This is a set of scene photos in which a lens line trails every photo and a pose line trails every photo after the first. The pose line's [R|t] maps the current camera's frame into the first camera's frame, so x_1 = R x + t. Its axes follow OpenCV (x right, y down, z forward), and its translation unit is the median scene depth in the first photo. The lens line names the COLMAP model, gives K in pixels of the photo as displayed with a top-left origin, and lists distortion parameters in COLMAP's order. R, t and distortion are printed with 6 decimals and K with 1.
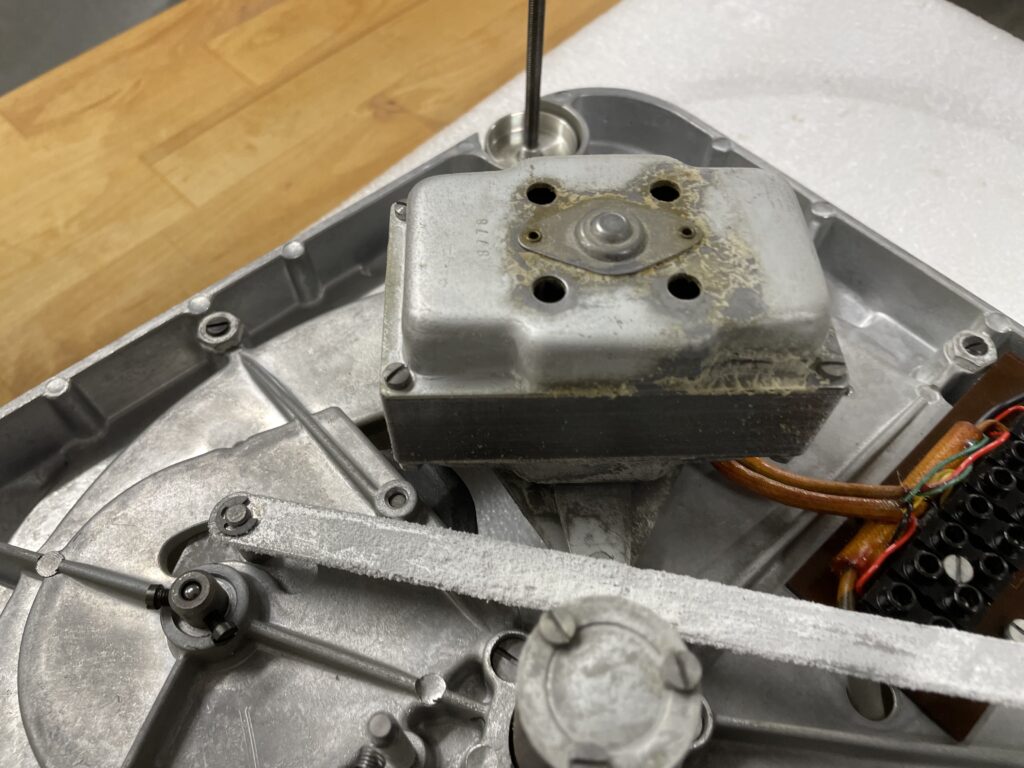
lens RADIAL K [[798.2, 0, 527.8], [0, 798.2, 402.7], [0, 0, 1]] dist [0.126945, -0.244511]
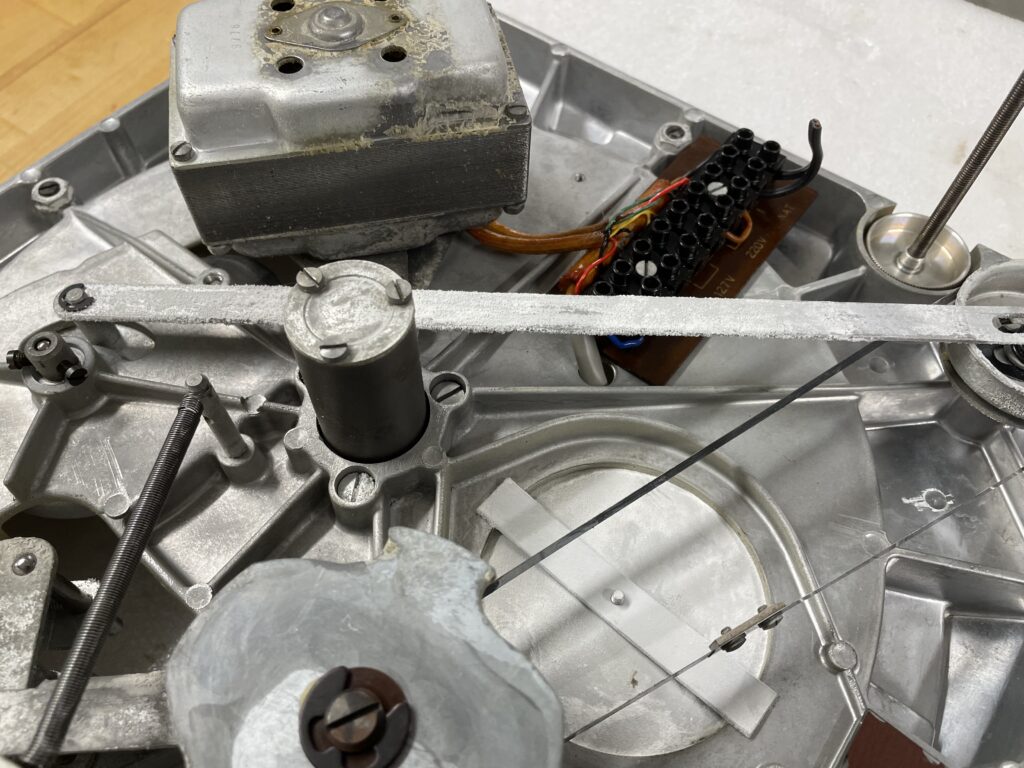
lens RADIAL K [[780.3, 0, 512.0], [0, 780.3, 384.0], [0, 0, 1]] dist [0.074121, -0.098758]
pose [[0.984238, -0.140881, 0.106901, 0.161715], [0.138258, 0.989892, 0.031602, 0.357284], [-0.110272, -0.016324, 0.993767, -0.300449]]
